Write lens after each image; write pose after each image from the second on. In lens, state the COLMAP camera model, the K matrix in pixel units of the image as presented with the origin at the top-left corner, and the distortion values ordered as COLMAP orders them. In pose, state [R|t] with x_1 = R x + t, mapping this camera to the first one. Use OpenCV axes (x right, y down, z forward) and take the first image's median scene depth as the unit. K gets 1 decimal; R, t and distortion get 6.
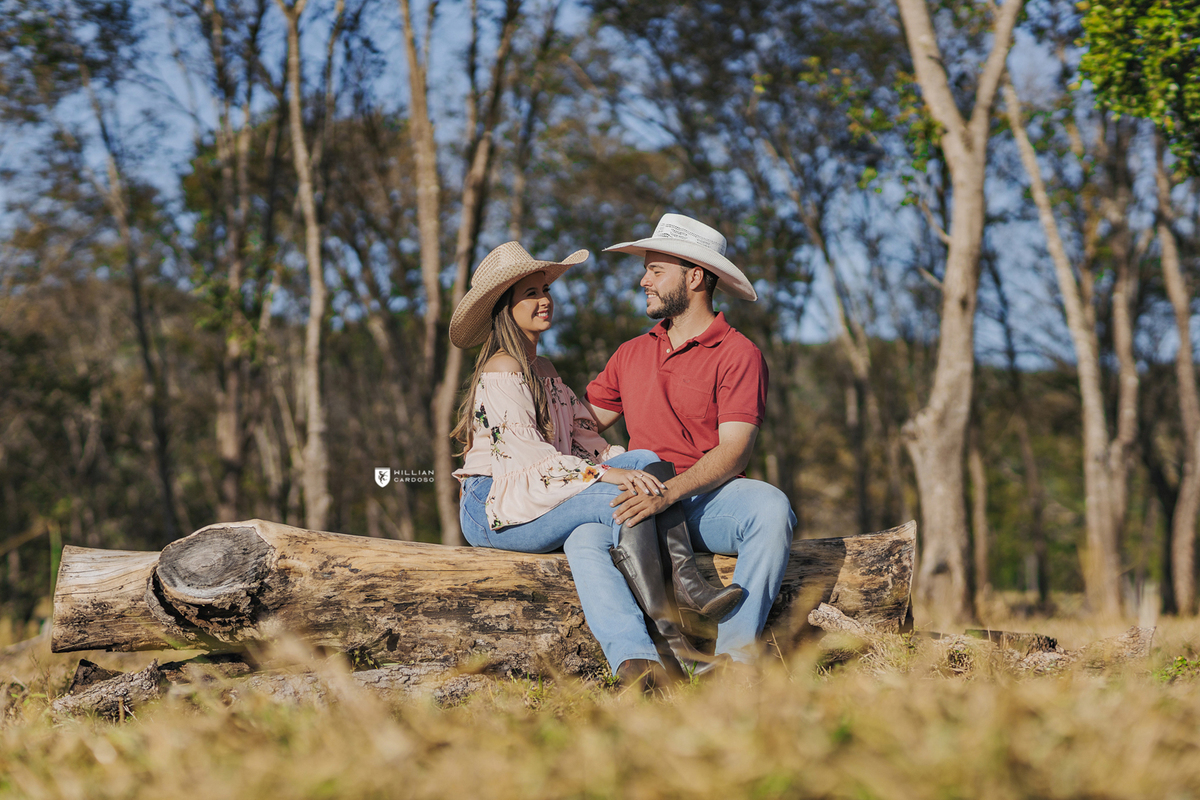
lens RADIAL K [[2801.0, 0, 600.0], [0, 2801.0, 400.0], [0, 0, 1]] dist [0.056621, -0.231460]
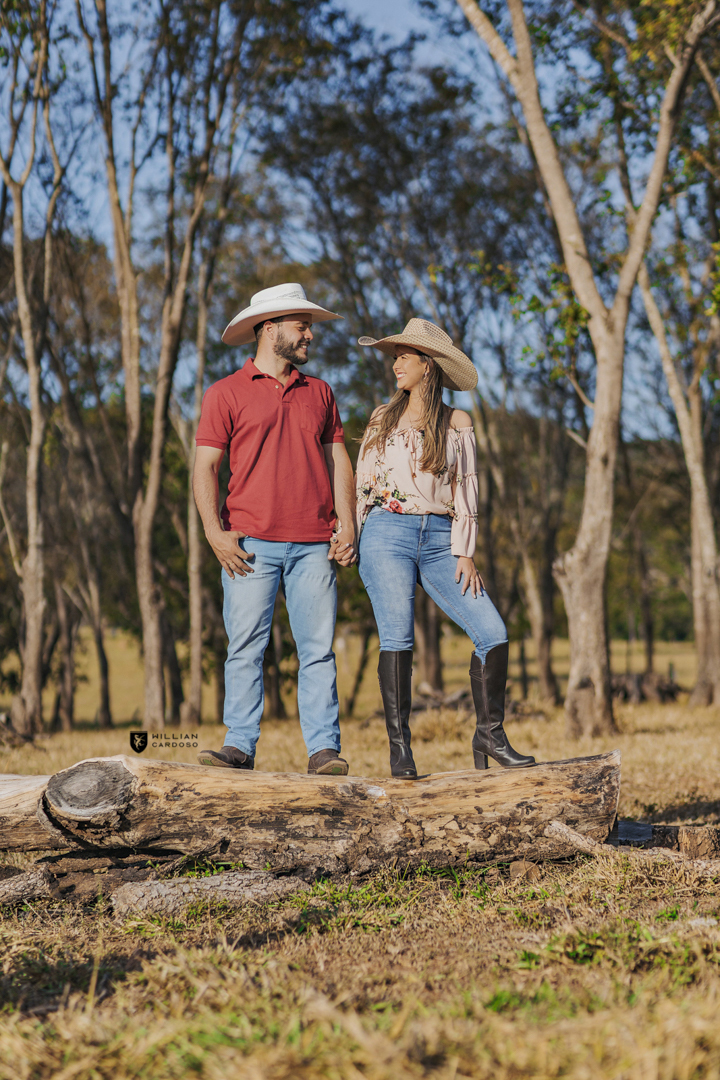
lens RADIAL K [[2539.0, 0, 360.0], [0, 2539.0, 540.0], [0, 0, 1]] dist [0.069718, 0.181423]
pose [[0.998797, 0.002269, 0.048984, -0.069271], [-0.003963, 0.999397, 0.034507, -0.097544], [-0.048876, -0.034659, 0.998203, -0.182981]]
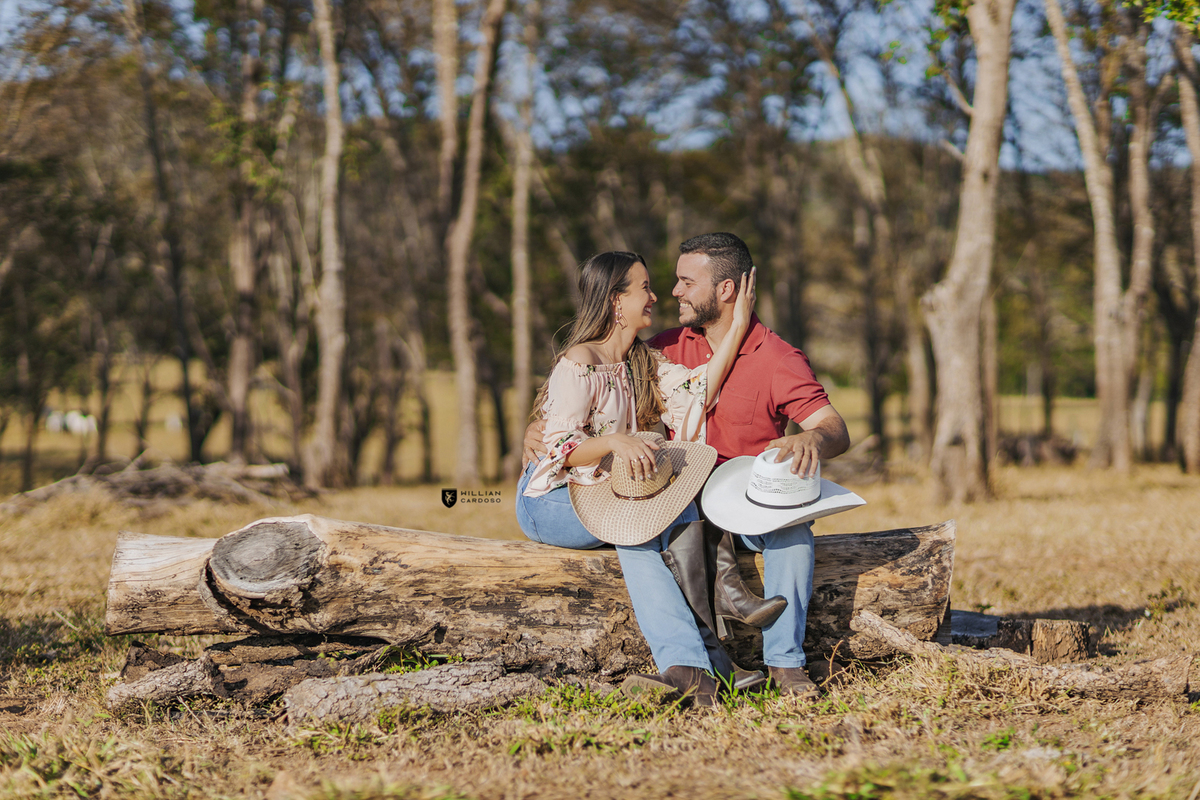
lens RADIAL K [[2801.0, 0, 600.0], [0, 2801.0, 400.0], [0, 0, 1]] dist [0.056621, -0.231460]
pose [[0.999860, 0.016761, 0.000132, -0.017456], [-0.016721, 0.996872, 0.077244, -0.077860], [0.001163, -0.077235, 0.997012, -0.008969]]
